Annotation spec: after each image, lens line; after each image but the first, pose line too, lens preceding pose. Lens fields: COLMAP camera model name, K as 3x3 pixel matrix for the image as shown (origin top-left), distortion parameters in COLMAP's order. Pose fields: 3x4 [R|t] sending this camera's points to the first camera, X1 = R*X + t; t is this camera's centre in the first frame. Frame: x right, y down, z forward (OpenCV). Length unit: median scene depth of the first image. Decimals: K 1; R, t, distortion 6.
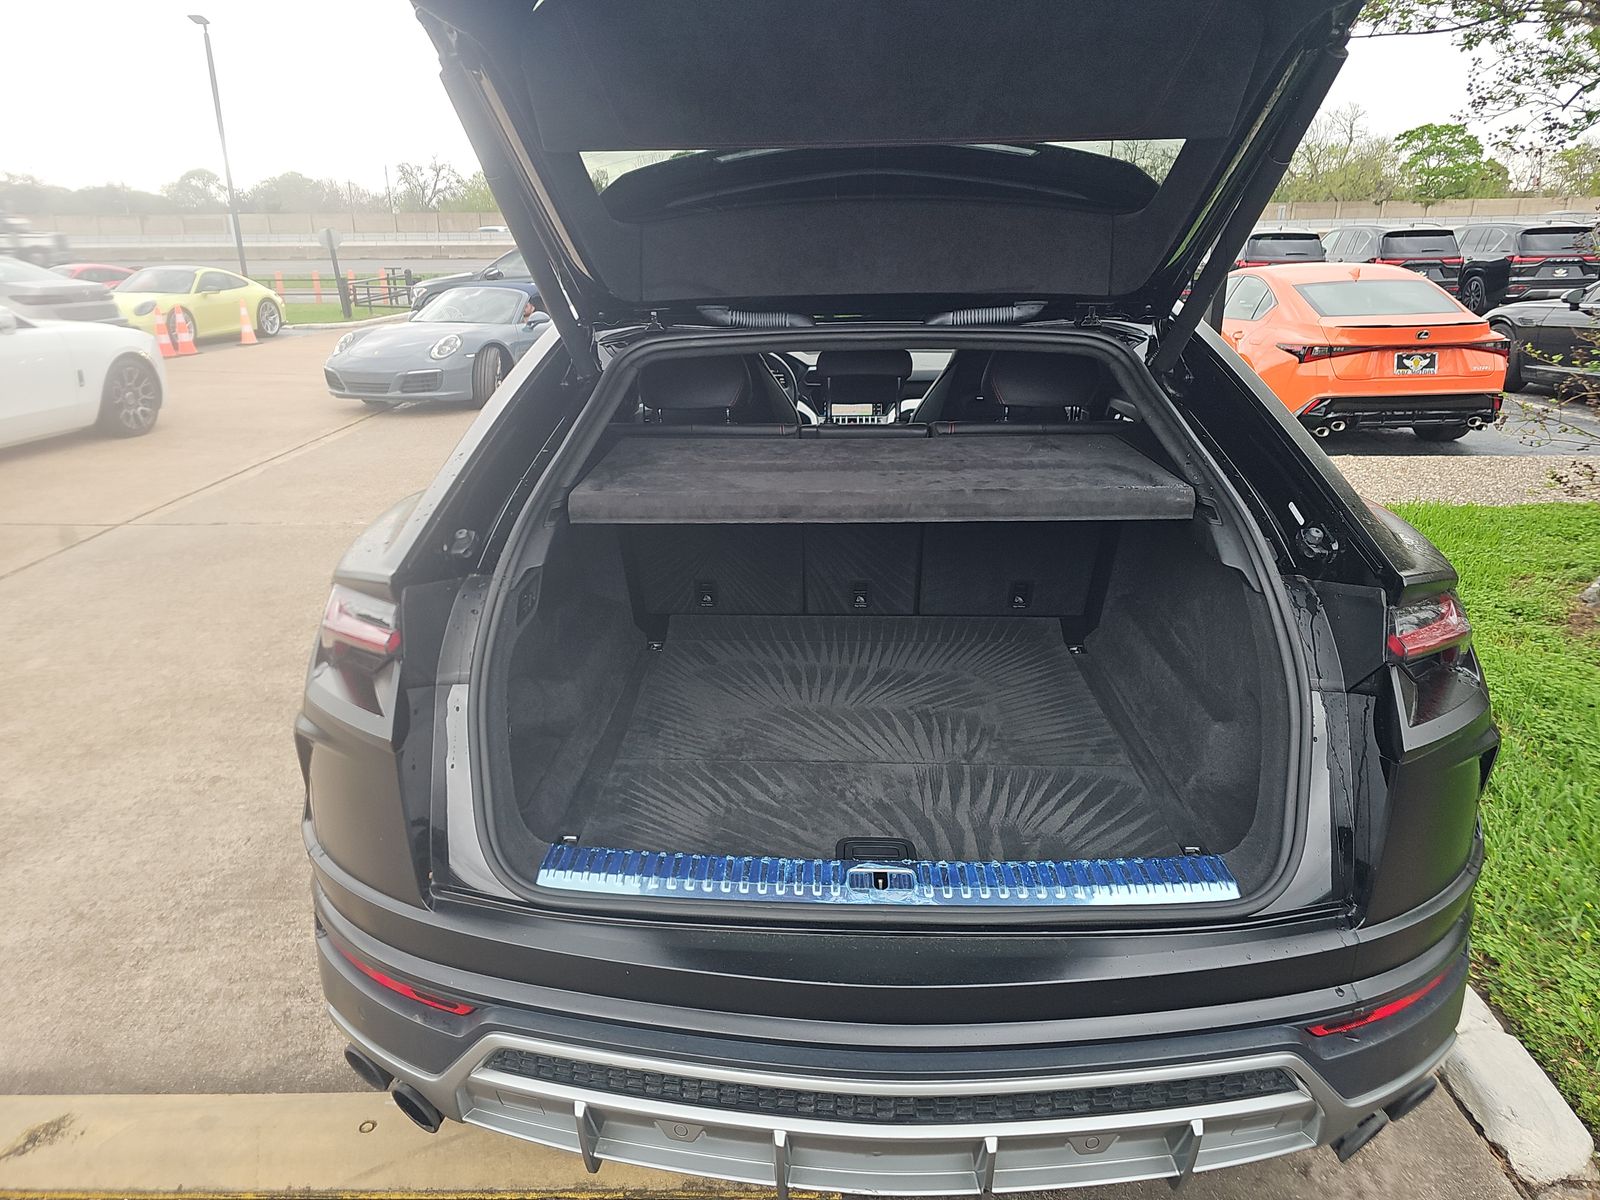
lens RADIAL K [[1055.2, 0, 780.6], [0, 1055.2, 591.9], [0, 0, 1]] dist [0.021203, -0.013133]
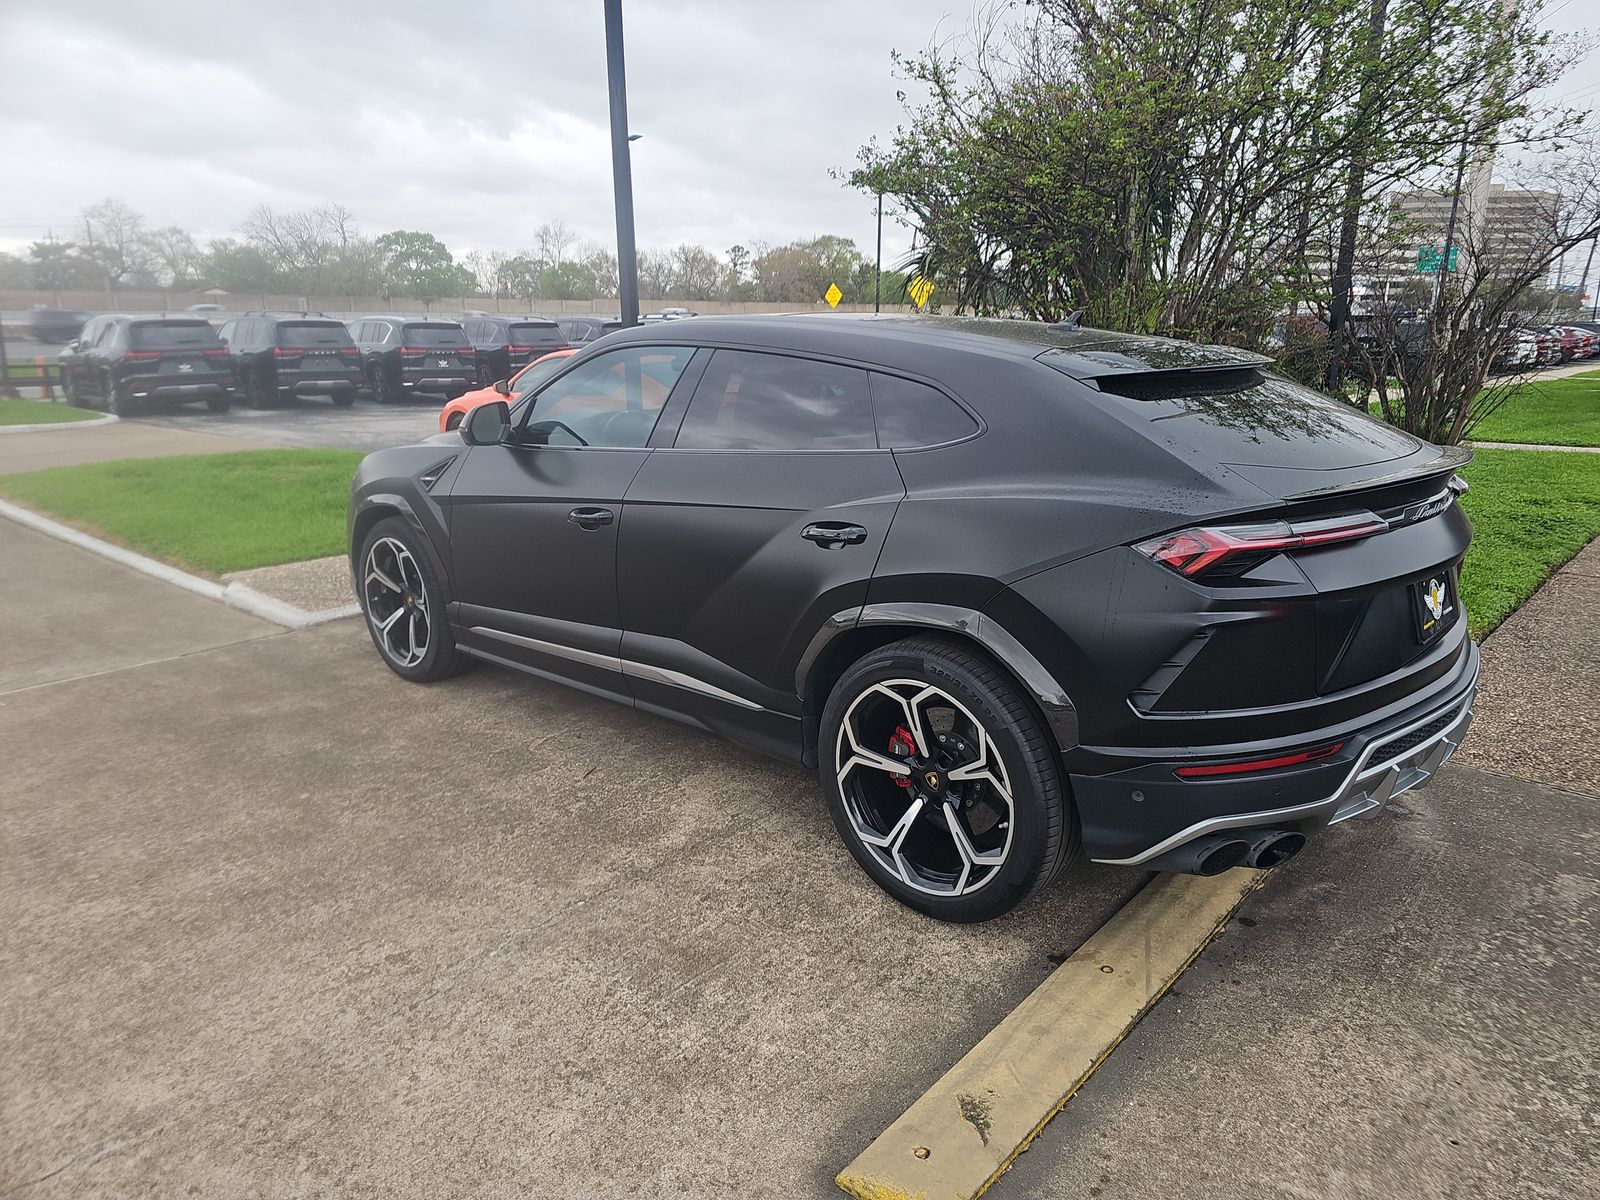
lens RADIAL K [[1055.2, 0, 806.0], [0, 1055.2, 606.0], [0, 0, 1]] dist [0.021203, -0.013133]
pose [[0.644464, -0.187258, 0.741351, -0.540685], [0.236617, 0.970799, 0.039521, -0.024916], [-0.727103, 0.149947, 0.669953, 0.118447]]
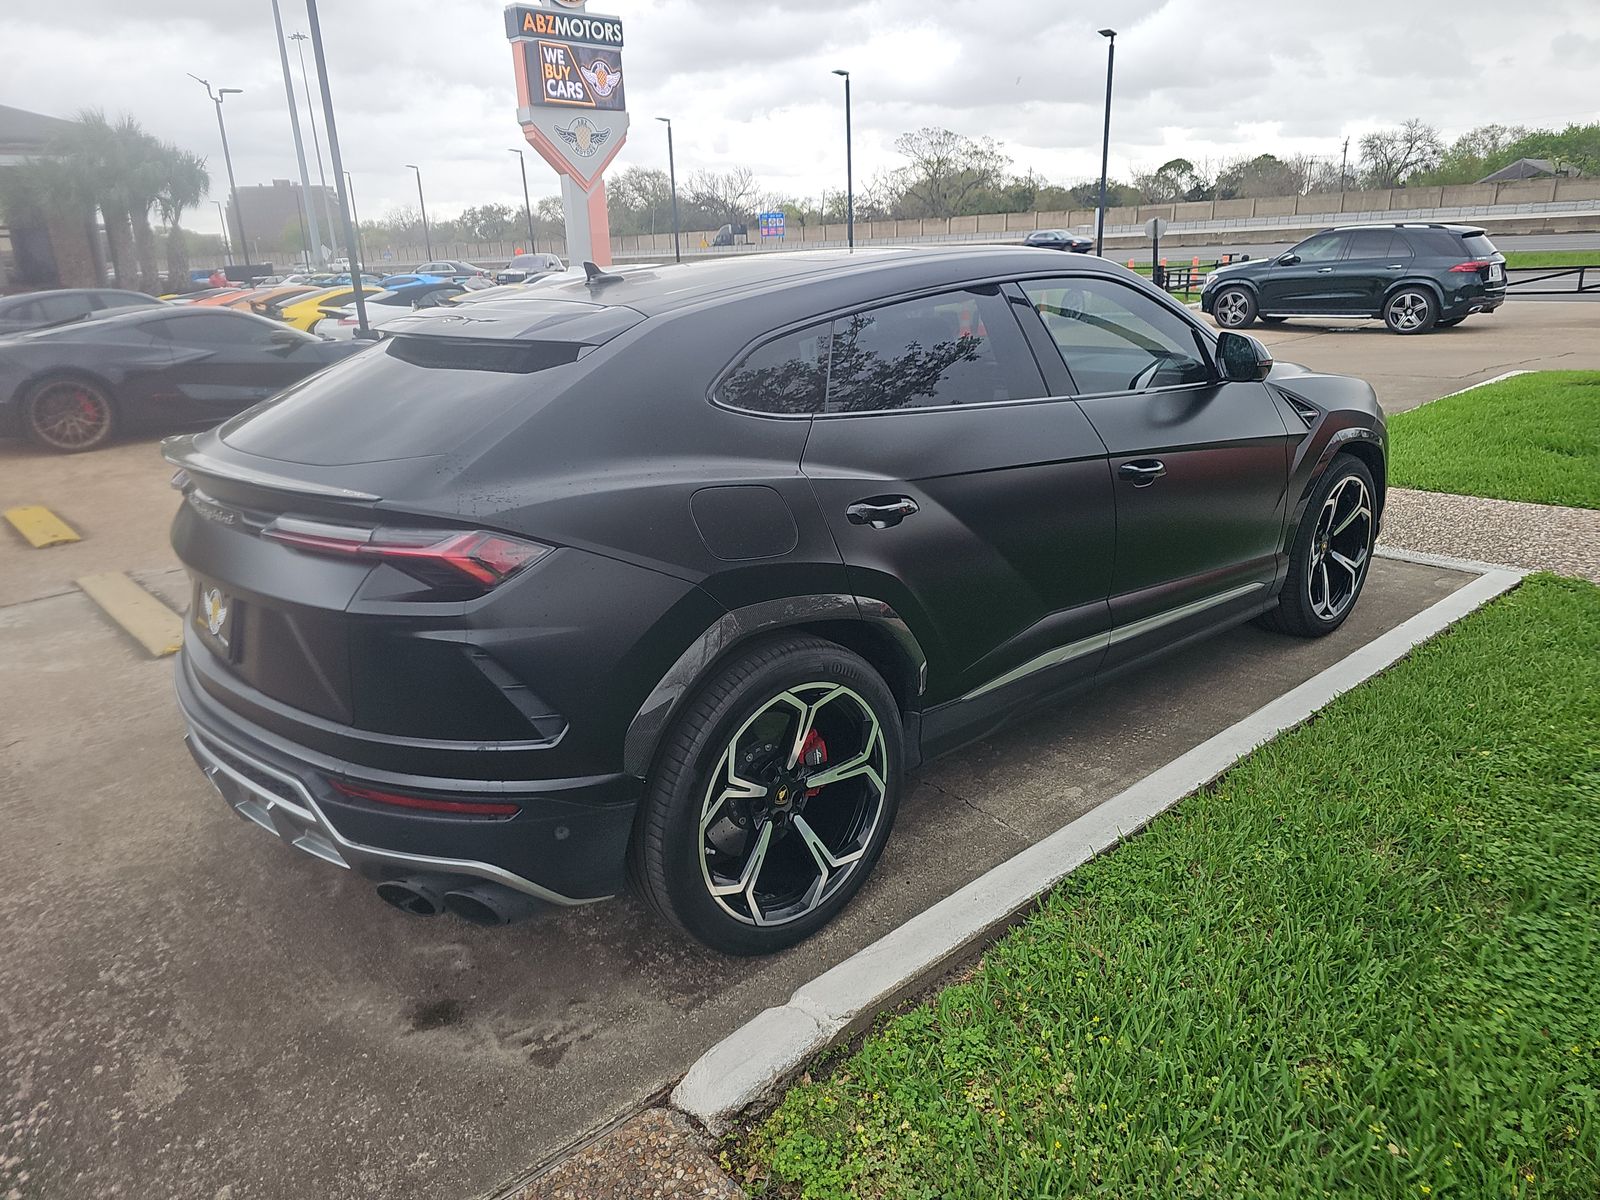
lens RADIAL K [[1055.2, 0, 792.7], [0, 1055.2, 592.4], [0, 0, 1]] dist [0.021203, -0.013133]
pose [[0.697273, 0.204797, -0.686927, 0.495592], [-0.195152, 0.976354, 0.092993, -0.033096], [0.689729, 0.069214, 0.720752, 0.083192]]
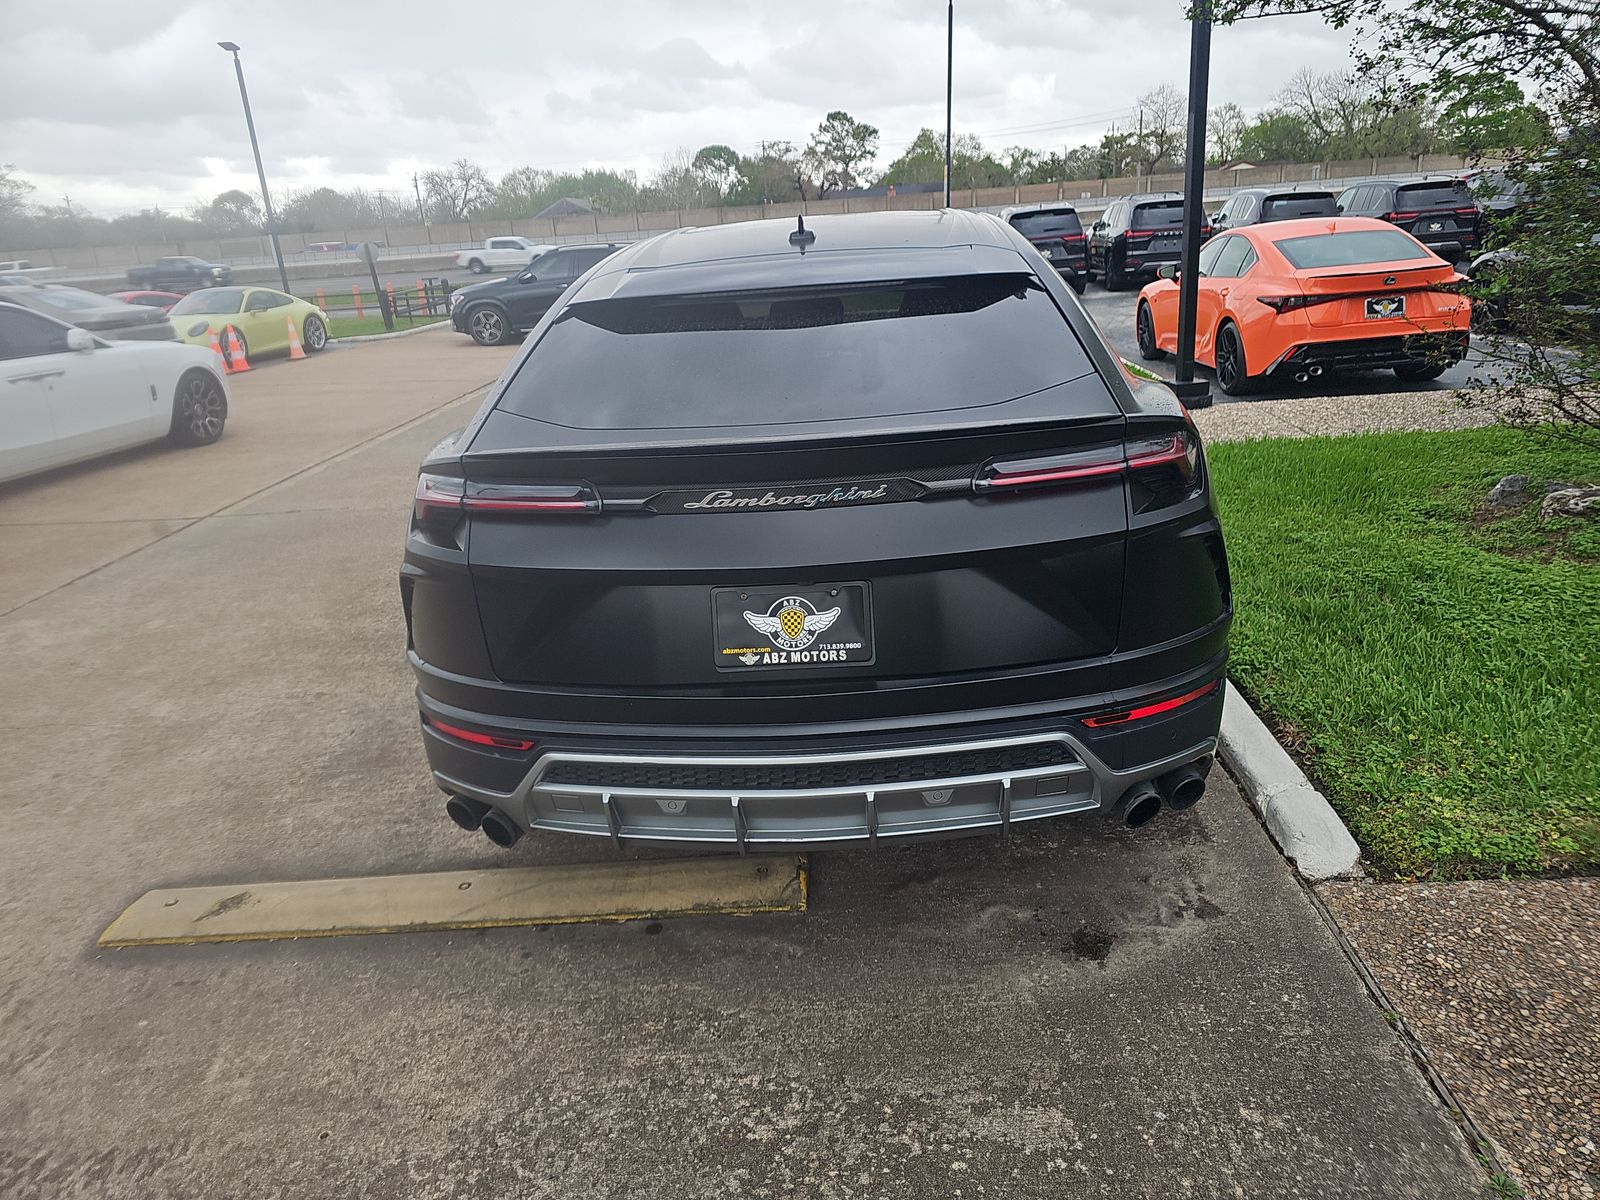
lens RADIAL K [[1055.2, 0, 811.6], [0, 1055.2, 608.2], [0, 0, 1]] dist [0.021203, -0.013133]
pose [[0.998510, -0.050755, -0.020065, 0.037359], [0.051178, 0.998465, 0.021182, 0.049761], [0.018959, -0.022178, 0.999574, -0.125577]]
